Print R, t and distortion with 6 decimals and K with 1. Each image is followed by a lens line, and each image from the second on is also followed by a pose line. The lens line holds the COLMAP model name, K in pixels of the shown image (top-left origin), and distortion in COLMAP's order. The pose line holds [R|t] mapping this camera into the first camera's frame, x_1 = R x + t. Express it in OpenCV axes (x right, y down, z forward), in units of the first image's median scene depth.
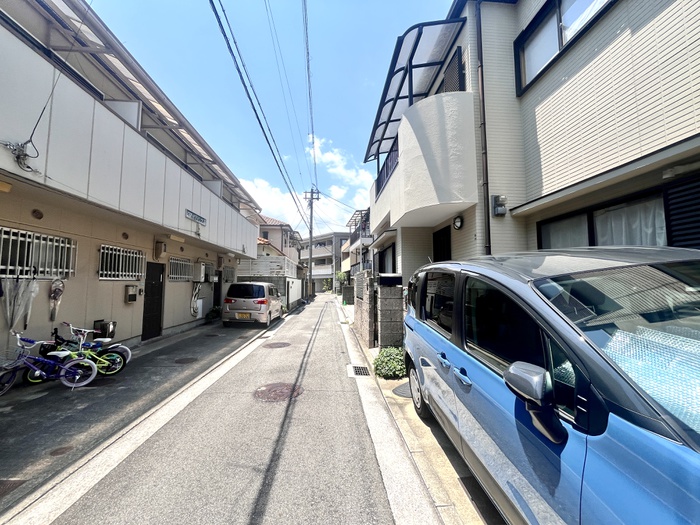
lens RADIAL K [[282.1, 0, 350.5], [0, 282.1, 262.7], [0, 0, 1]] dist [-0.001775, -0.000244]
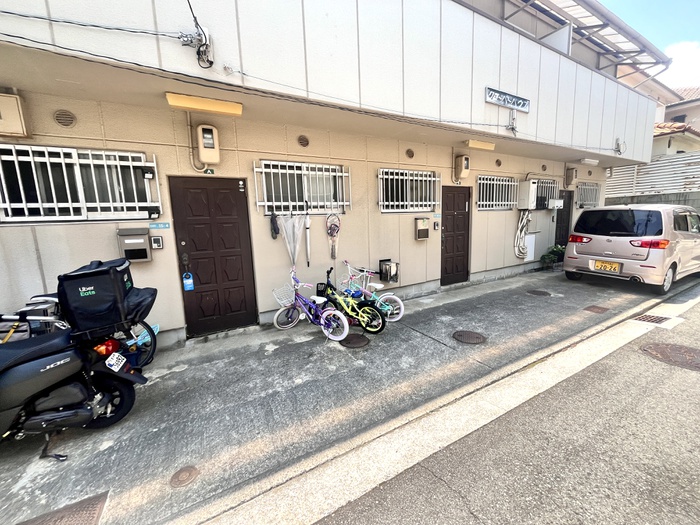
lens RADIAL K [[282.1, 0, 352.3], [0, 282.1, 262.1], [0, 0, 1]] dist [-0.001775, -0.000244]
pose [[0.422259, 0.118548, -0.898690, -0.158225], [0.103811, 0.978565, 0.177860, 0.048121], [0.900512, -0.168397, 0.400901, 0.574433]]
